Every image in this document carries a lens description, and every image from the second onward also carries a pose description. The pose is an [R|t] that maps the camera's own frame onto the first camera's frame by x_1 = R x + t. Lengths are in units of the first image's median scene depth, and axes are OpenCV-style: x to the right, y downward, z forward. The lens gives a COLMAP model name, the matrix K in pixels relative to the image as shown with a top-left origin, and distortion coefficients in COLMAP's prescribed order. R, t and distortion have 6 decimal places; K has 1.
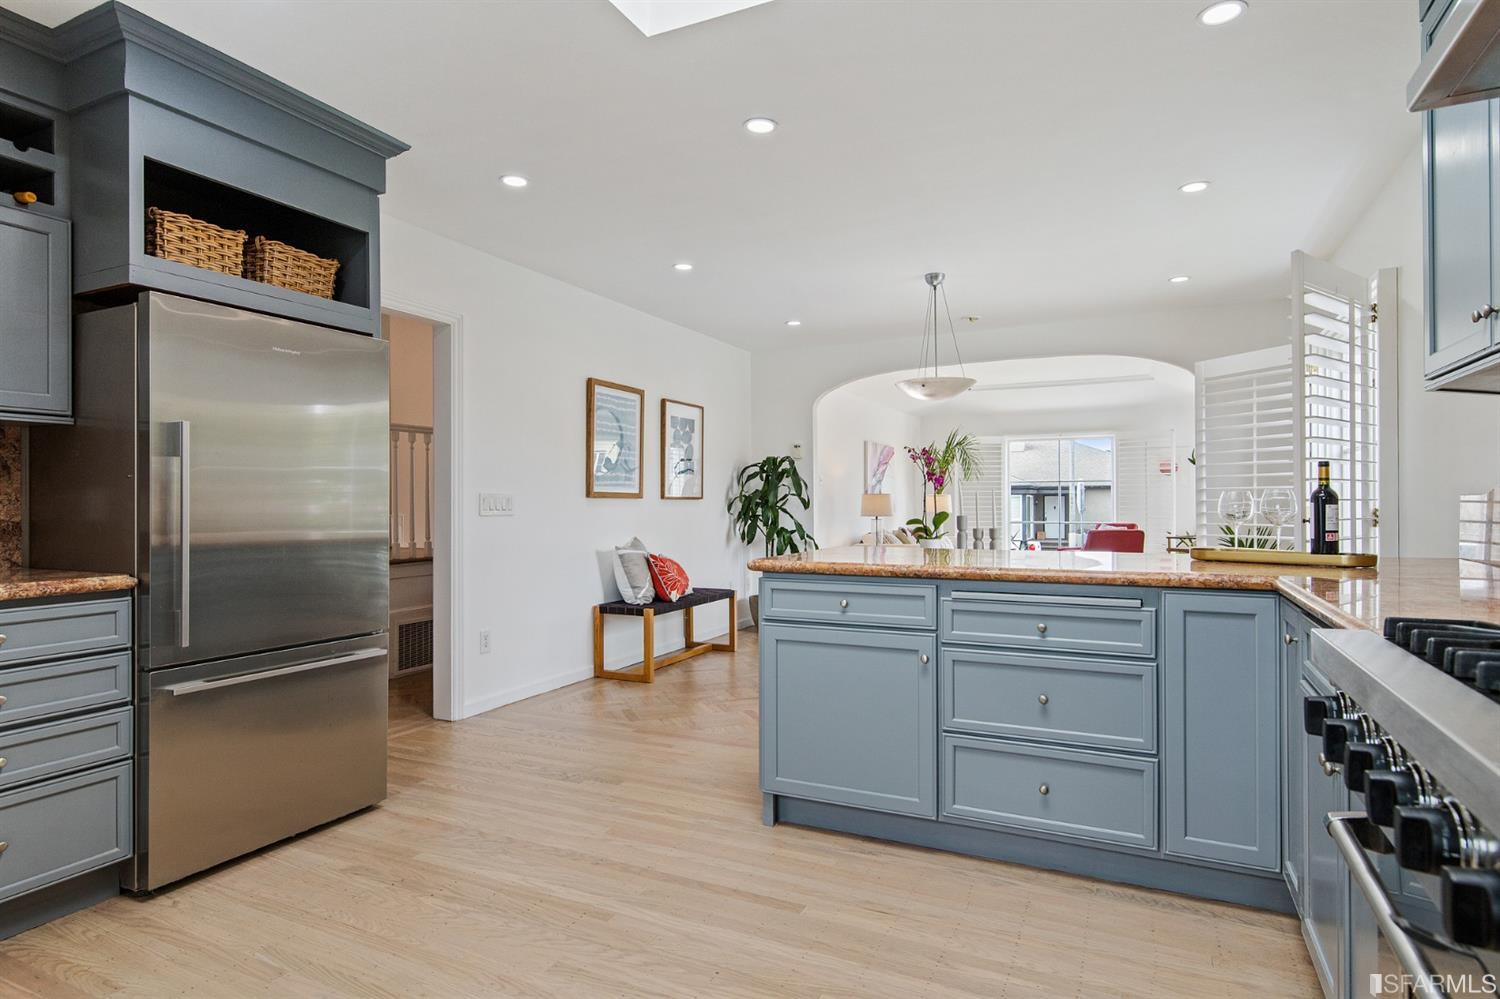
lens RADIAL K [[816.7, 0, 750.0], [0, 816.7, 499.5], [0, 0, 1]] dist [0.001157, 0.000059]
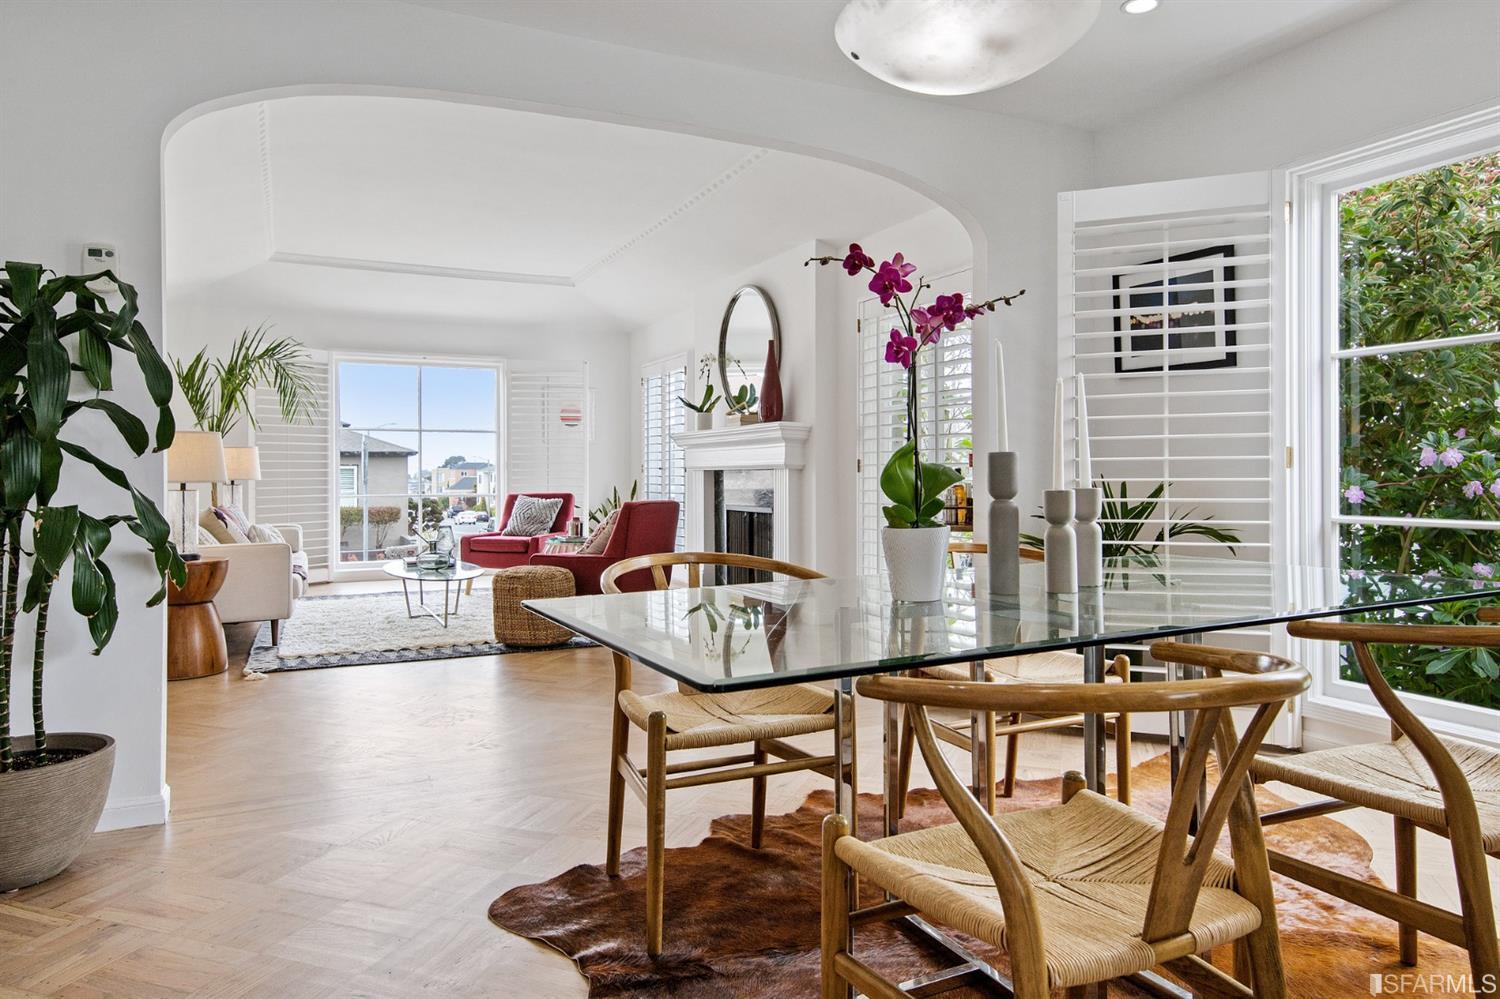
lens RADIAL K [[947.4, 0, 750.0], [0, 947.4, 499.5], [0, 0, 1]] dist [0.003705, 0.001011]
pose [[0.629569, -0.021241, 0.776654, -0.043361], [-0.002094, 0.999576, 0.029035, 0.011907], [-0.776942, -0.019906, 0.629258, 0.353595]]
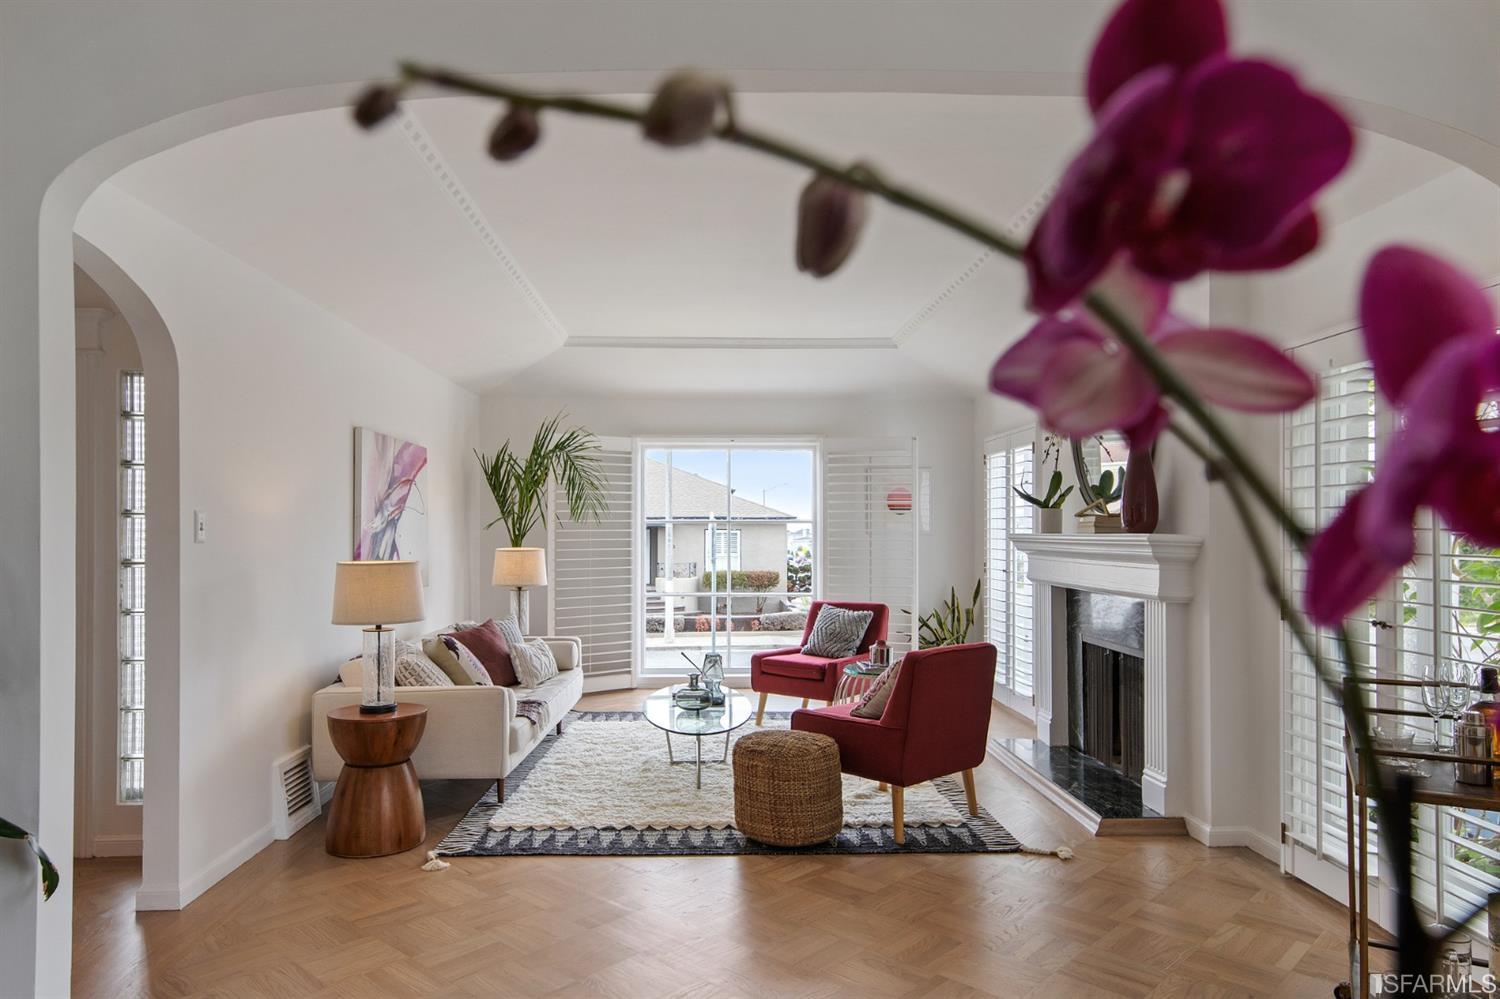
lens RADIAL K [[980.7, 0, 744.6], [0, 980.7, 524.6], [0, 0, 1]] dist [0.036831, -0.000059]
pose [[0.886075, 0.004367, 0.463521, 0.076790], [-0.003668, 0.999990, -0.002410, -0.019523], [-0.463527, 0.000435, 0.886083, 0.419035]]
